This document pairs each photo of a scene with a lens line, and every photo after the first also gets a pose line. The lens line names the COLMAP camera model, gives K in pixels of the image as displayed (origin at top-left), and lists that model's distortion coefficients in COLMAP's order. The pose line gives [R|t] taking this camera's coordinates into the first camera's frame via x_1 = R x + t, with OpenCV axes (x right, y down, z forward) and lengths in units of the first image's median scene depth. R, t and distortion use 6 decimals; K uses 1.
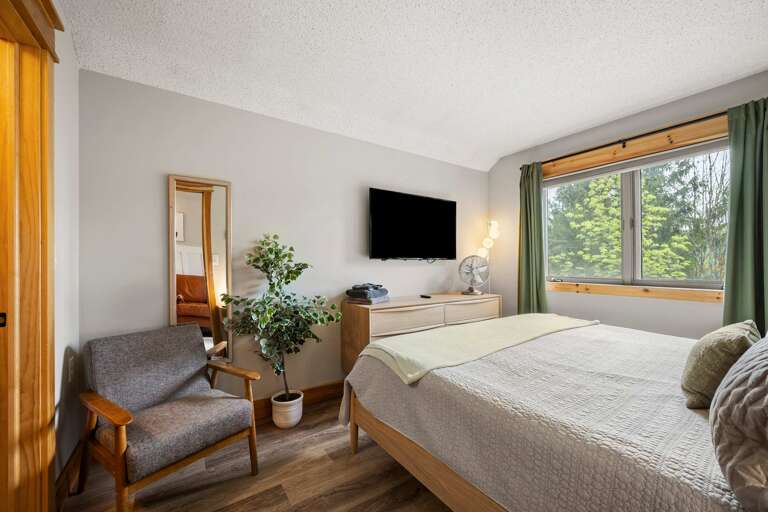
lens RADIAL K [[307.8, 0, 380.5], [0, 307.8, 258.7], [0, 0, 1]] dist [-0.000146, -0.000092]
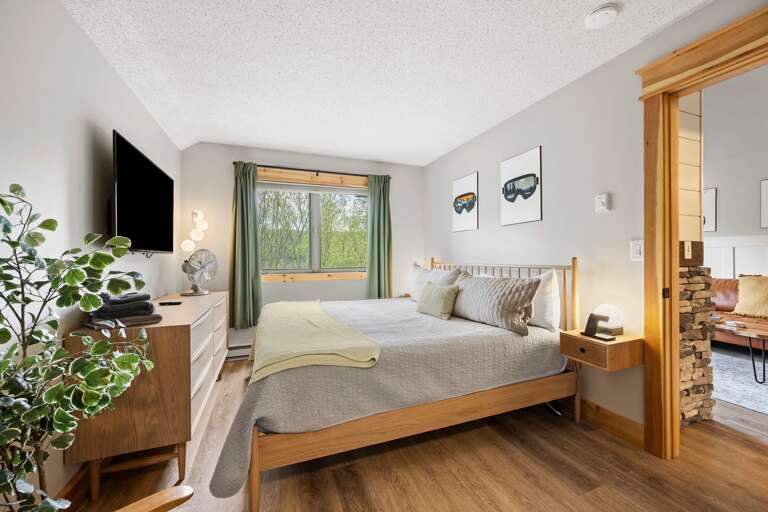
lens RADIAL K [[307.8, 0, 380.5], [0, 307.8, 258.7], [0, 0, 1]] dist [-0.000146, -0.000092]
pose [[0.232005, 0.003979, 0.972706, -0.425123], [-0.003697, 0.999988, -0.003209, 0.018541], [-0.972707, -0.002851, 0.232017, 0.322205]]
